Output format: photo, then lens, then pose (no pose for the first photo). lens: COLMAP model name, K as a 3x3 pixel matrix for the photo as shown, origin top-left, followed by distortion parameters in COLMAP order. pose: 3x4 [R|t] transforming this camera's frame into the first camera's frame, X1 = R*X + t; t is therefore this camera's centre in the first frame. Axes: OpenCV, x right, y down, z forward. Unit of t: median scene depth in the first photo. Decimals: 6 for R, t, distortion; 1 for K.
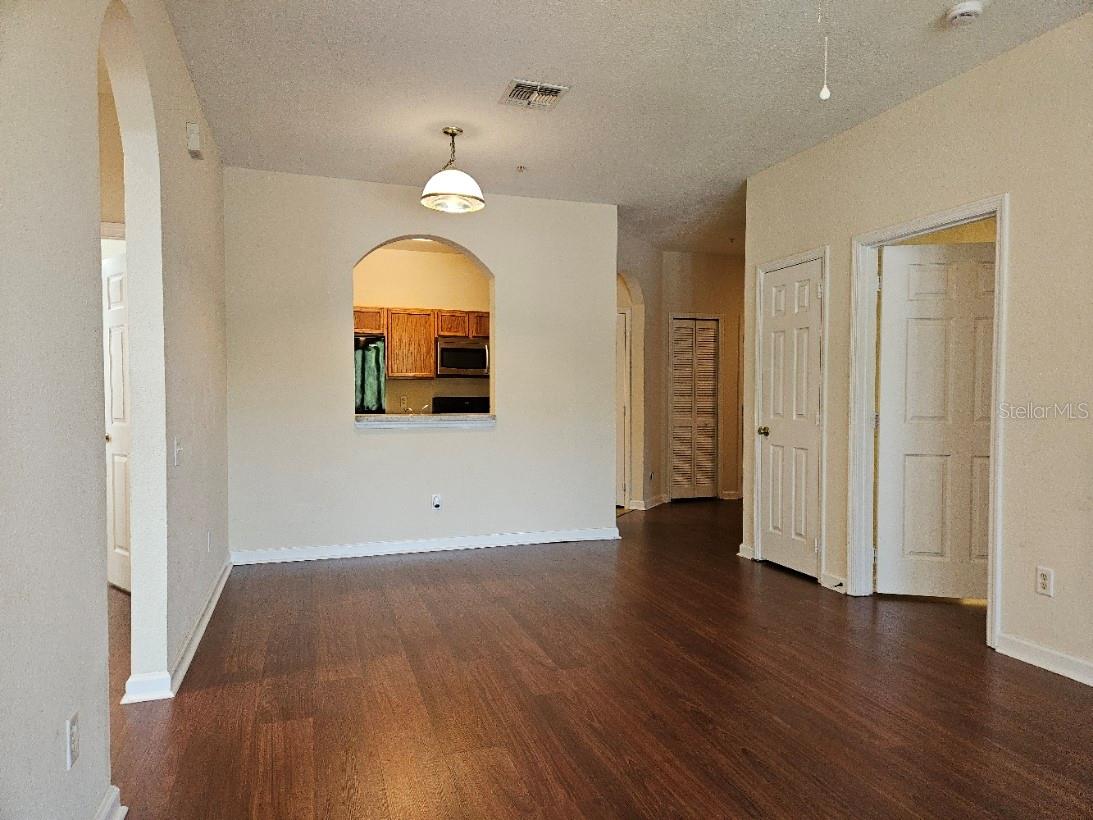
lens RADIAL K [[730.3, 0, 545.9], [0, 730.3, 414.3], [0, 0, 1]] dist [0.066524, -0.033630]
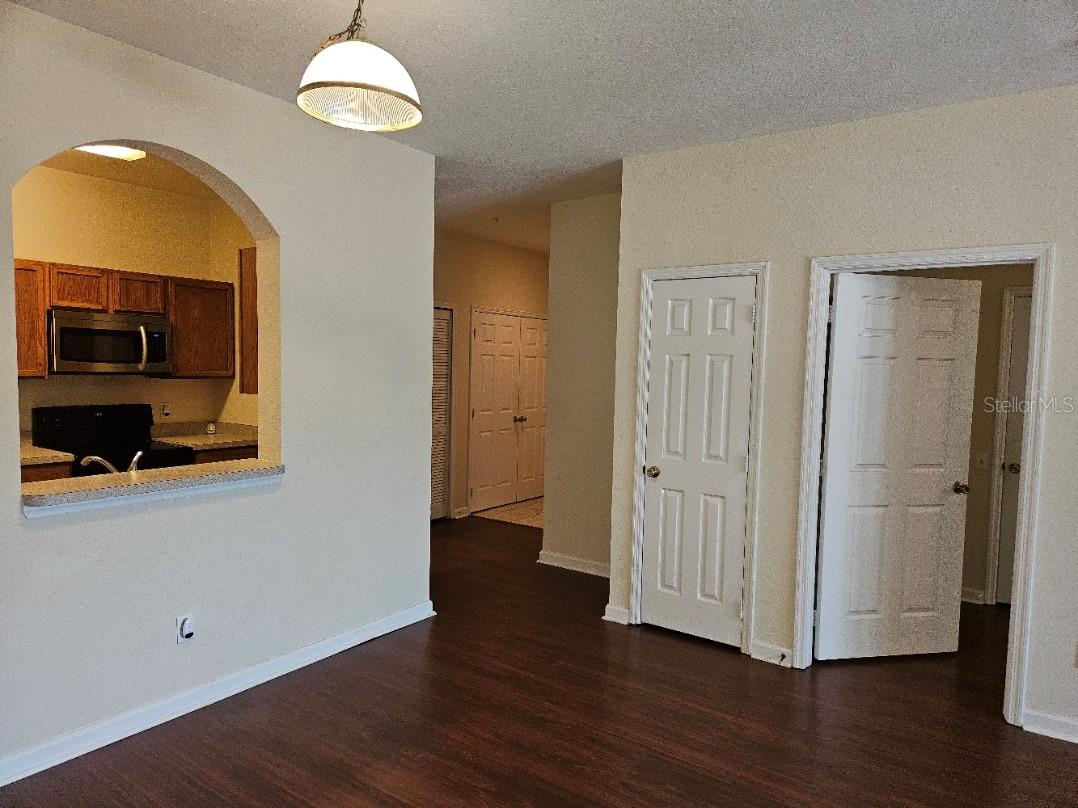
lens RADIAL K [[720.3, 0, 538.5], [0, 720.3, 406.5], [0, 0, 1]] dist [0.066524, -0.033630]
pose [[0.799660, -0.017680, 0.600192, -0.290044], [-0.009084, 0.999096, 0.041534, -0.082374], [-0.600384, -0.038665, 0.798777, 0.420260]]
